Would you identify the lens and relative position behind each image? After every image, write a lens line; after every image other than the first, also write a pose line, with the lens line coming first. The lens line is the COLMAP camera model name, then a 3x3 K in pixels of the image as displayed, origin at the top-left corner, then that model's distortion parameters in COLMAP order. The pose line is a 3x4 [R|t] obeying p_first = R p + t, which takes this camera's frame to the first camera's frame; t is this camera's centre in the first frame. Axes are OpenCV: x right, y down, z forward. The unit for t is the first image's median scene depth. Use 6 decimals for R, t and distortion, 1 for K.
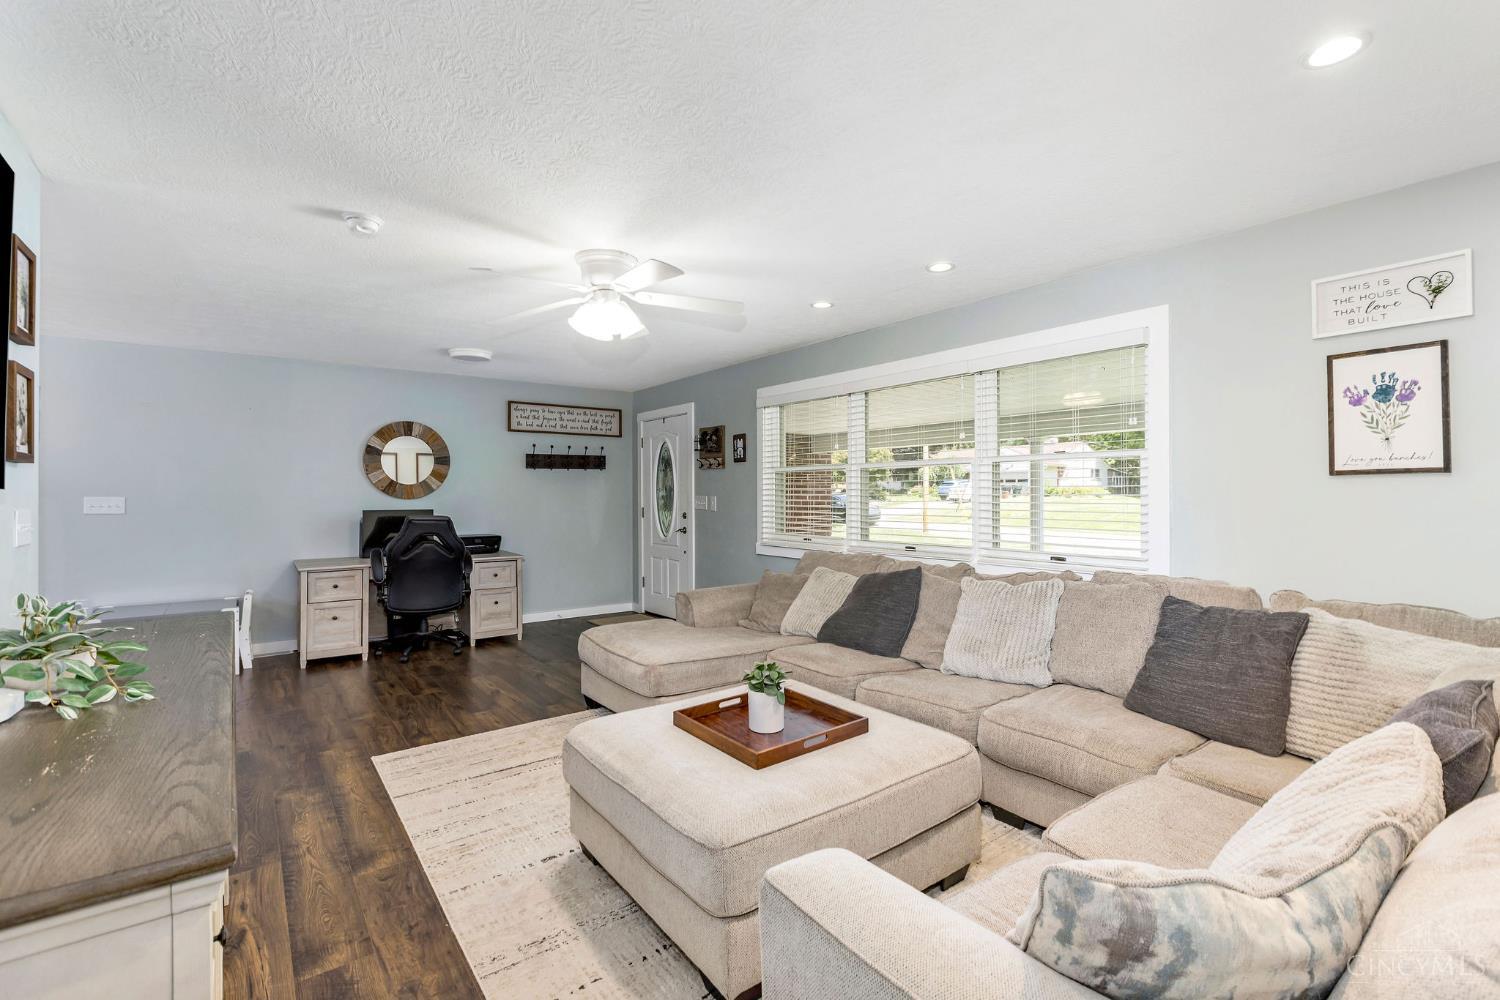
lens RADIAL K [[676.3, 0, 754.2], [0, 676.3, 484.9], [0, 0, 1]] dist [0.005147, -0.001915]
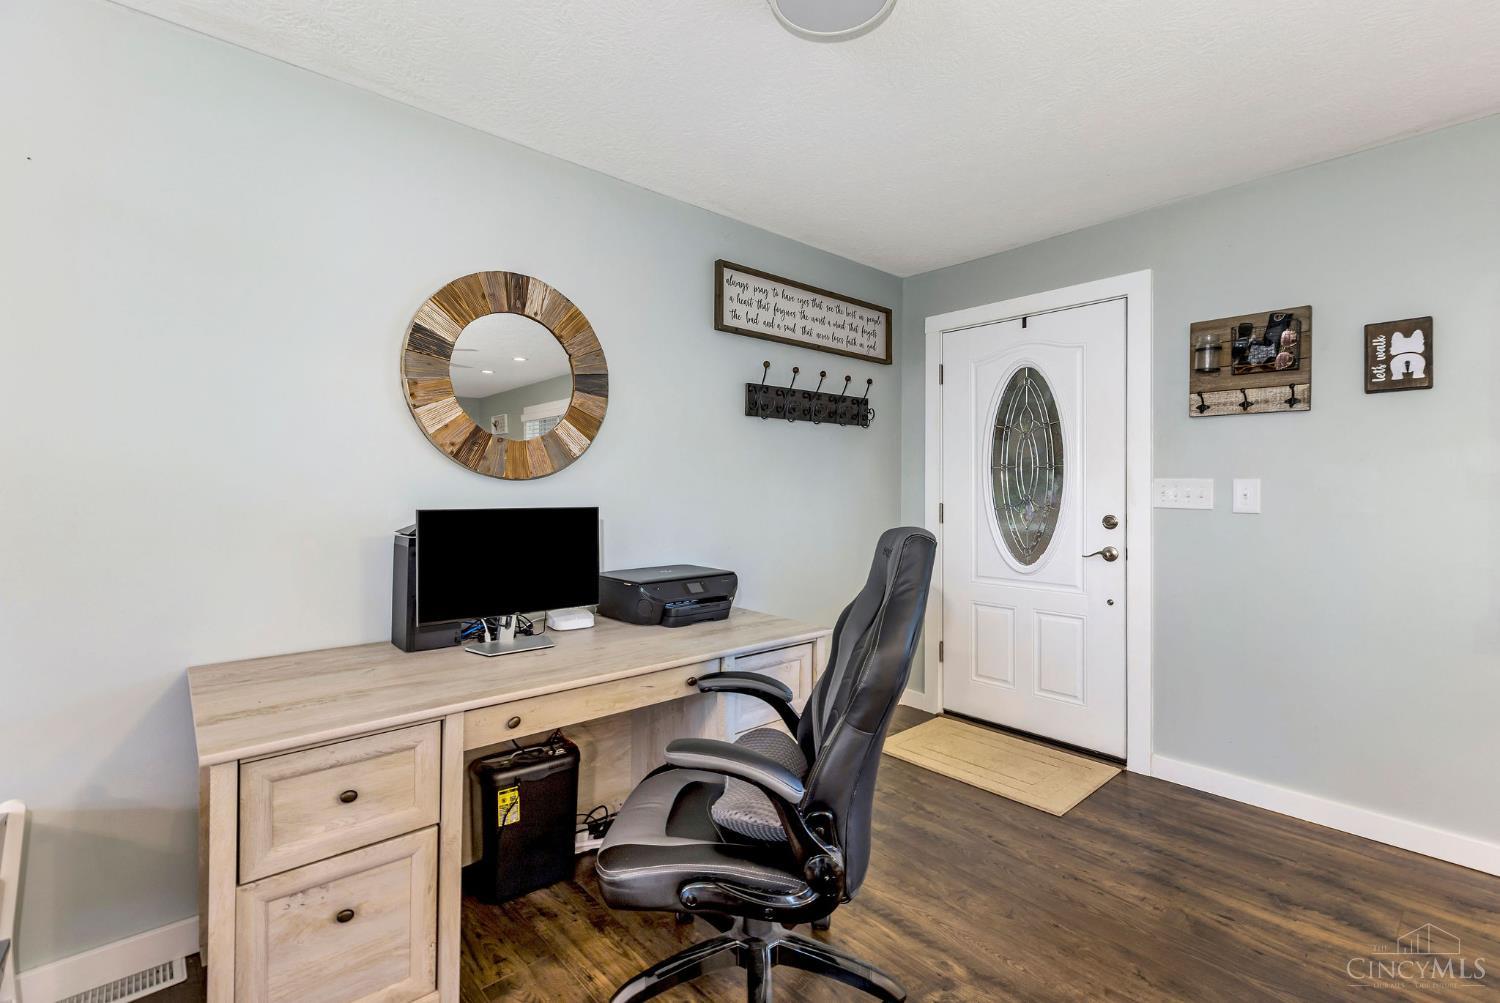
lens RADIAL K [[676.3, 0, 756.1], [0, 676.3, 482.1], [0, 0, 1]] dist [0.005147, -0.001915]
pose [[0.997117, 0.007387, 0.075523, -0.378680], [-0.007870, 0.999950, 0.006095, 0.017590], [-0.075475, -0.006672, 0.997125, 0.571164]]
